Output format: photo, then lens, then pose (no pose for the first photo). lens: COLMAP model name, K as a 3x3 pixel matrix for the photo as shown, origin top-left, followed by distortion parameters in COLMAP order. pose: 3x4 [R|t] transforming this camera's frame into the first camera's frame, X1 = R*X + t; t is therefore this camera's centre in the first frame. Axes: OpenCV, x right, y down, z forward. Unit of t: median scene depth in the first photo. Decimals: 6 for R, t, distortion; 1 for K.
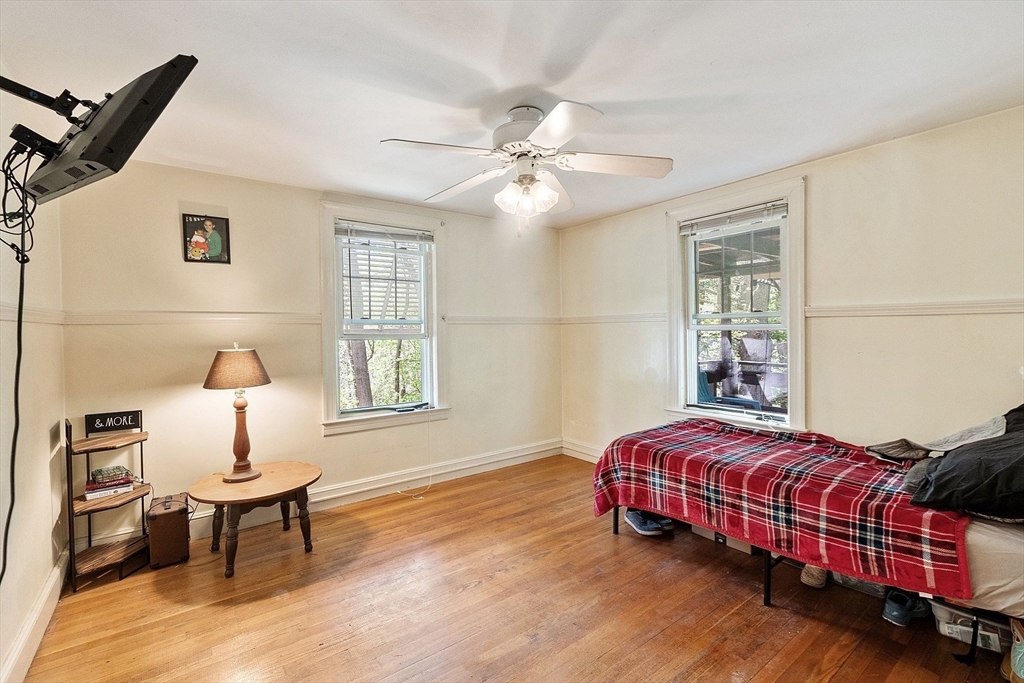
lens RADIAL K [[453.9, 0, 518.7], [0, 453.9, 339.1], [0, 0, 1]] dist [0.000070, -0.000043]
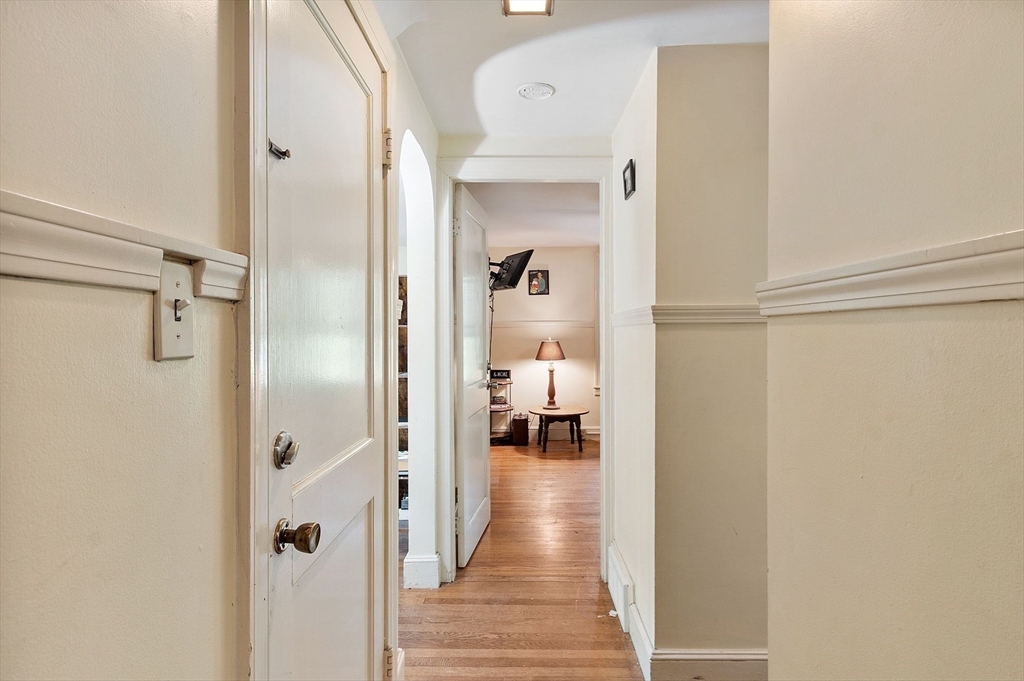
lens RADIAL K [[453.9, 0, 518.7], [0, 453.9, 338.1], [0, 0, 1]] dist [0.000070, -0.000043]
pose [[0.794225, 0.015153, -0.607434, 0.441876], [-0.017074, 0.999851, 0.002619, 0.008446], [0.607383, 0.008291, 0.794366, -0.609806]]
